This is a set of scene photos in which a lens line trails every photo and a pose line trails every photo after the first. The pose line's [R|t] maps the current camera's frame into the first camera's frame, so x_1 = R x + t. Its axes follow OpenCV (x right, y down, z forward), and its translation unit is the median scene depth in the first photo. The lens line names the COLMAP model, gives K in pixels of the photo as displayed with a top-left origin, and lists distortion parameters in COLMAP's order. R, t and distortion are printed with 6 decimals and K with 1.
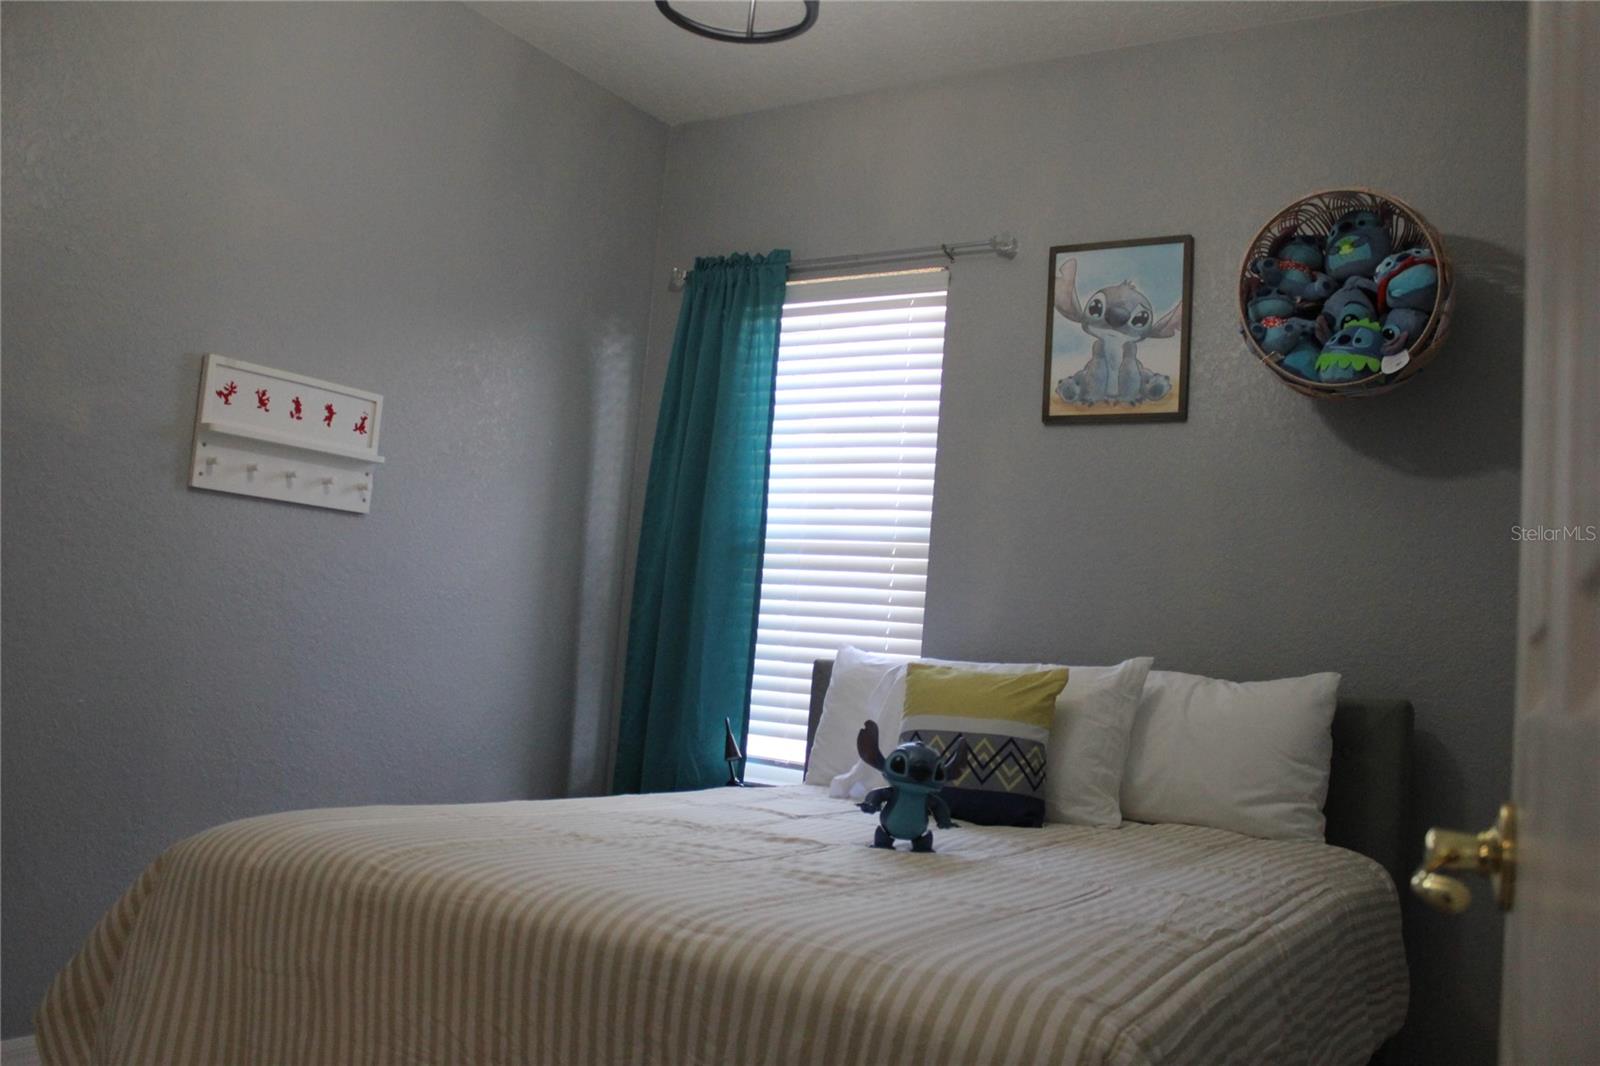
lens RADIAL K [[1326.0, 0, 800.0], [0, 1326.0, 533.0], [0, 0, 1]] dist [-0.131558, 0.080985]
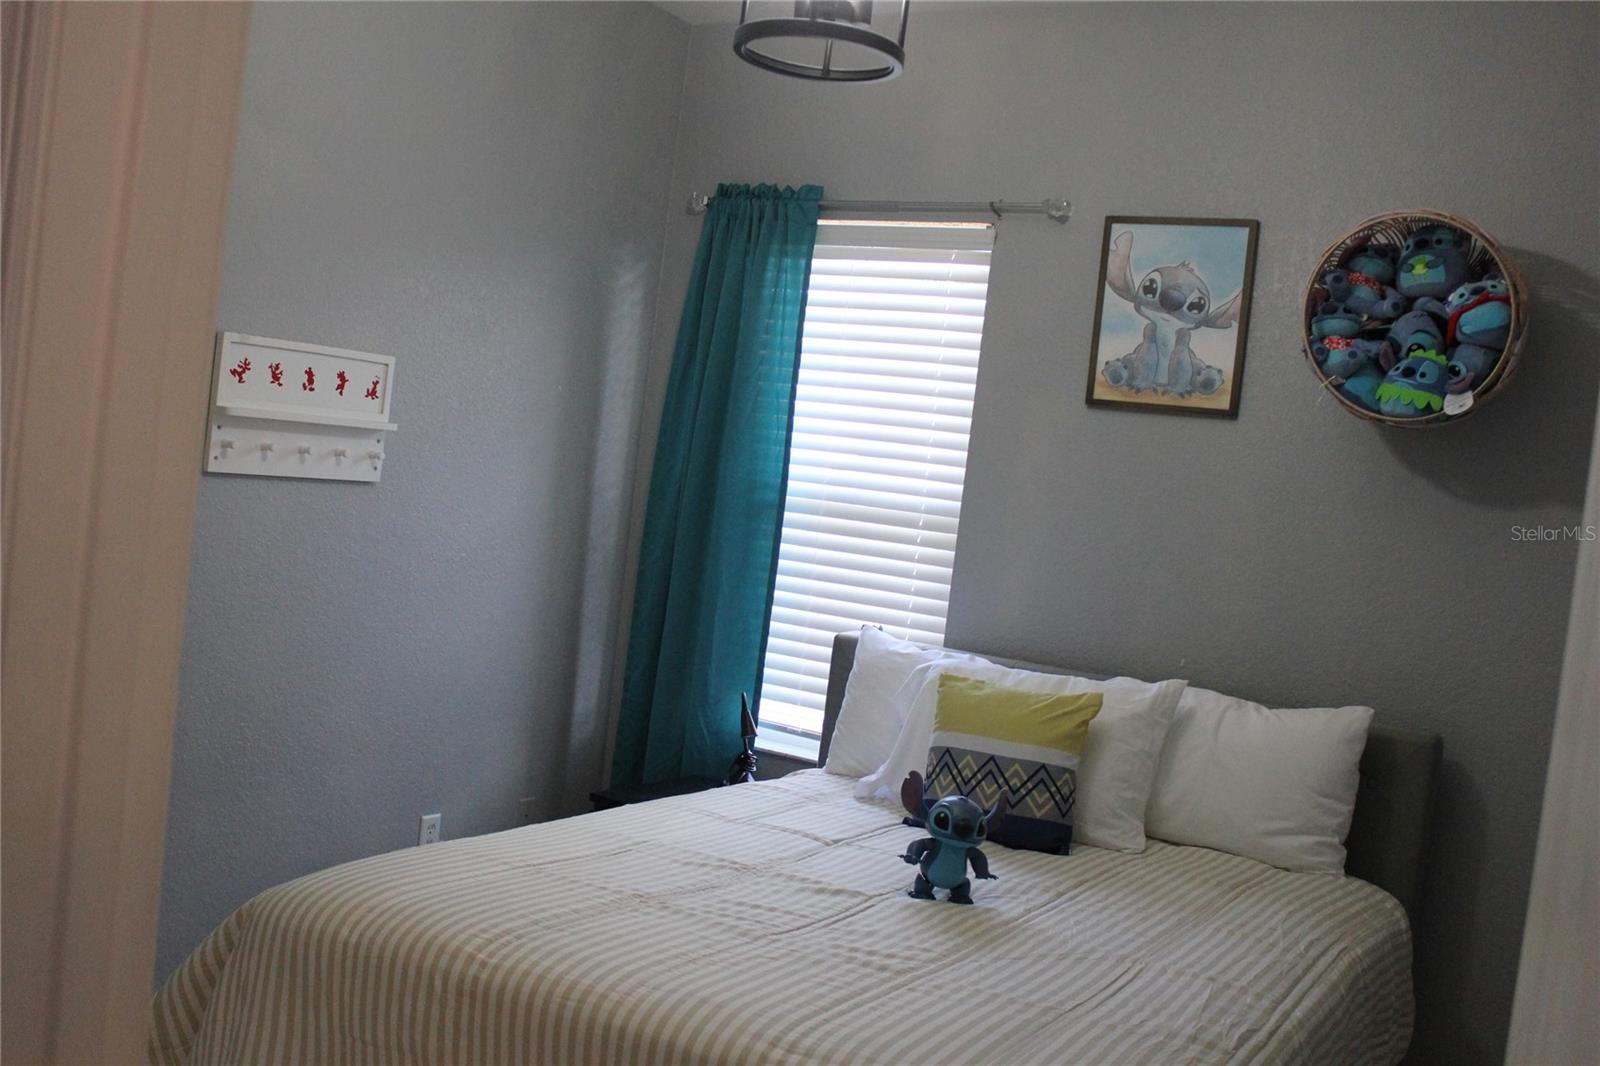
lens RADIAL K [[1511.2, 0, 800.0], [0, 1511.2, 533.0], [0, 0, 1]] dist [-0.077000, 0.007338]
pose [[0.998969, 0.036832, 0.026542, -0.058177], [-0.040023, 0.990454, 0.131907, -0.151358], [-0.021430, -0.132833, 0.990907, -0.108755]]
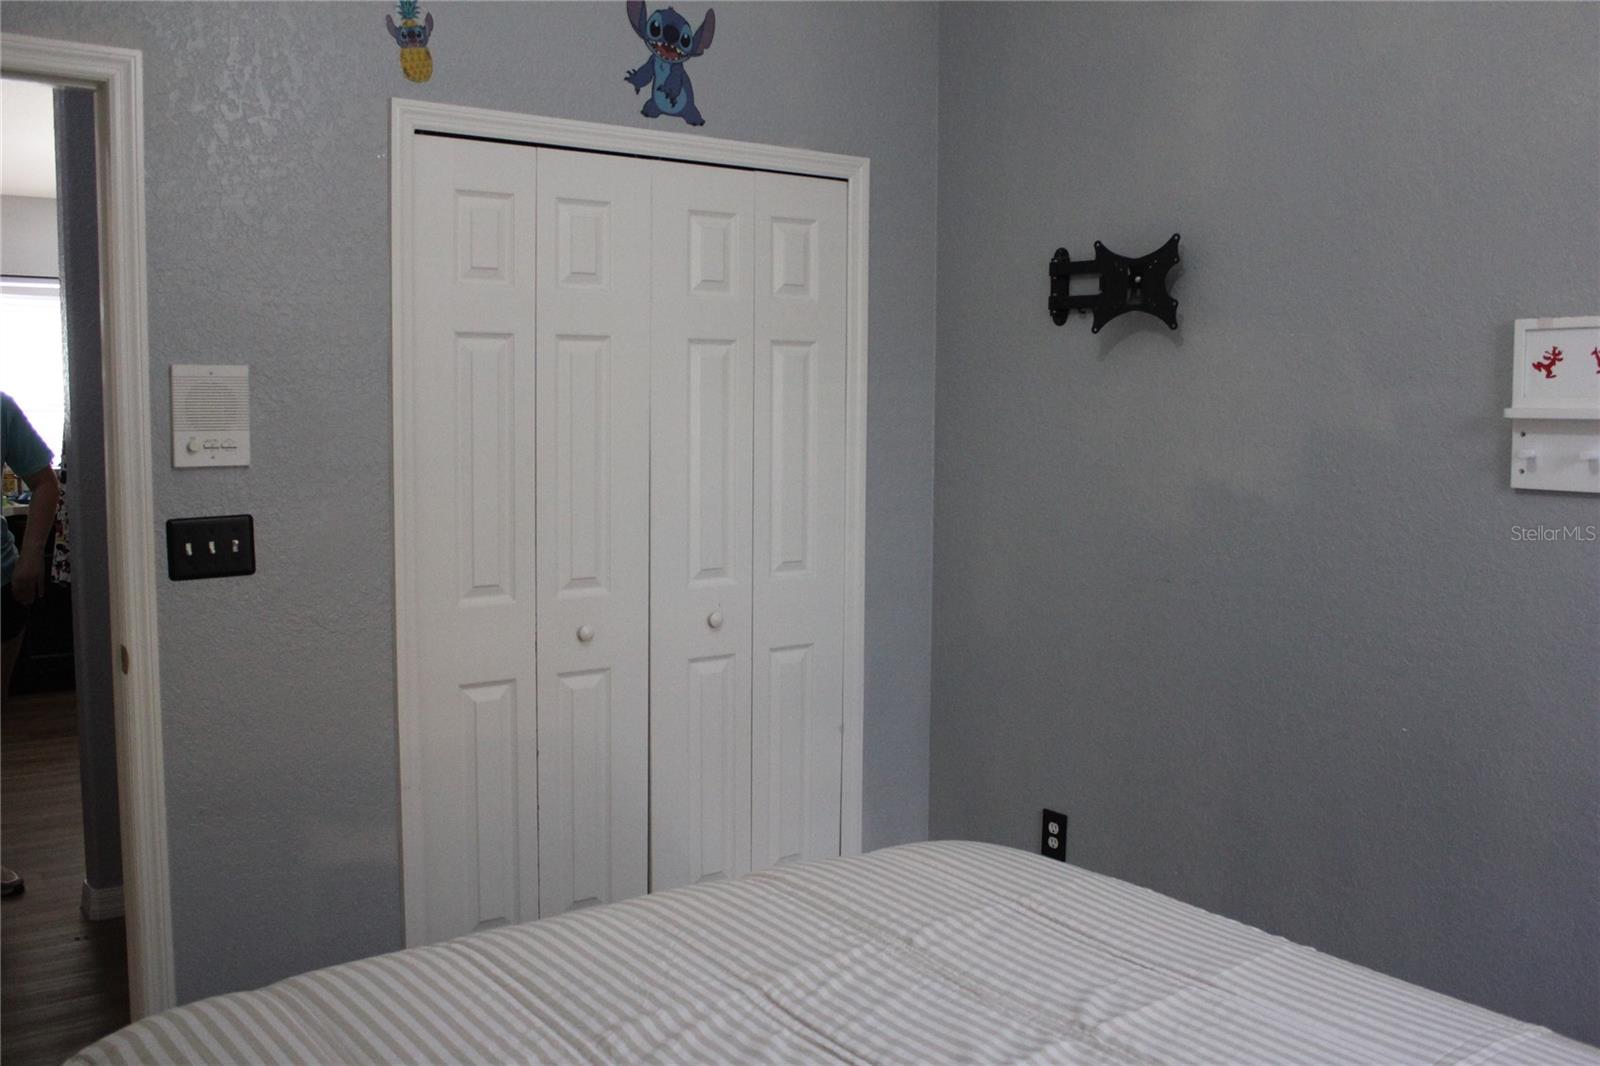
lens RADIAL K [[1439.4, 0, 800.0], [0, 1439.4, 533.0], [0, 0, 1]] dist [-0.098864, -0.000288]
pose [[-0.352625, 0.007397, -0.935735, 0.494096], [0.046865, 0.998854, -0.009764, -0.019970], [0.934590, -0.047296, -0.352568, 0.872192]]
